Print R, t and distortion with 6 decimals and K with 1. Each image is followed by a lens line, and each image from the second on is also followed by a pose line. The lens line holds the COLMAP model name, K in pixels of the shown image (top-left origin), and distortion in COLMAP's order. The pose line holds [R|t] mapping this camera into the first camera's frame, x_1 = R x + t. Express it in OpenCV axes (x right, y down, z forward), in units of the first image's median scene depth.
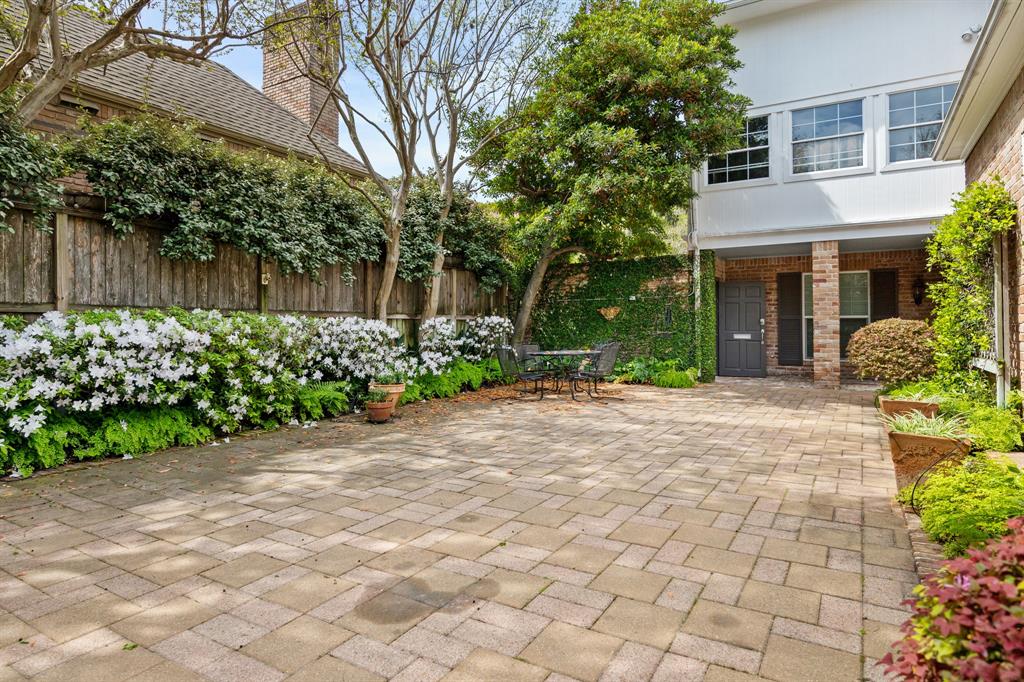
lens RADIAL K [[570.4, 0, 513.8], [0, 570.4, 335.8], [0, 0, 1]] dist [-0.005574, -0.000692]
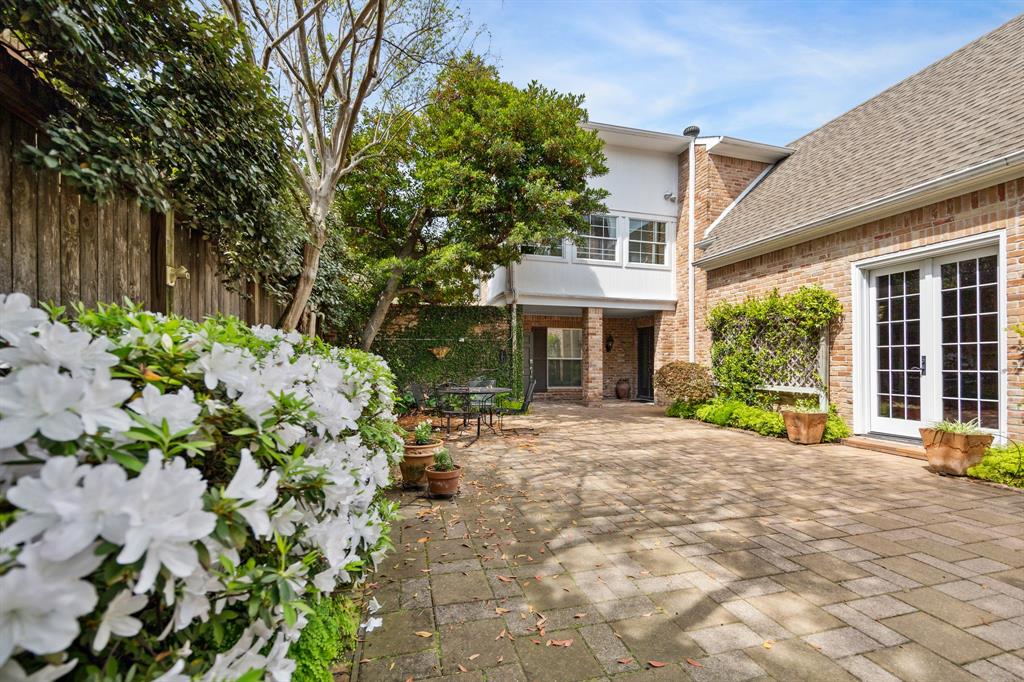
lens RADIAL K [[426.9, 0, 514.8], [0, 426.9, 363.4], [0, 0, 1]] dist [0.001572, -0.000060]
pose [[0.694028, 0.005453, 0.719927, -0.387611], [0.005860, 0.999895, -0.013223, -0.007817], [-0.719924, 0.013396, 0.693924, 0.379005]]
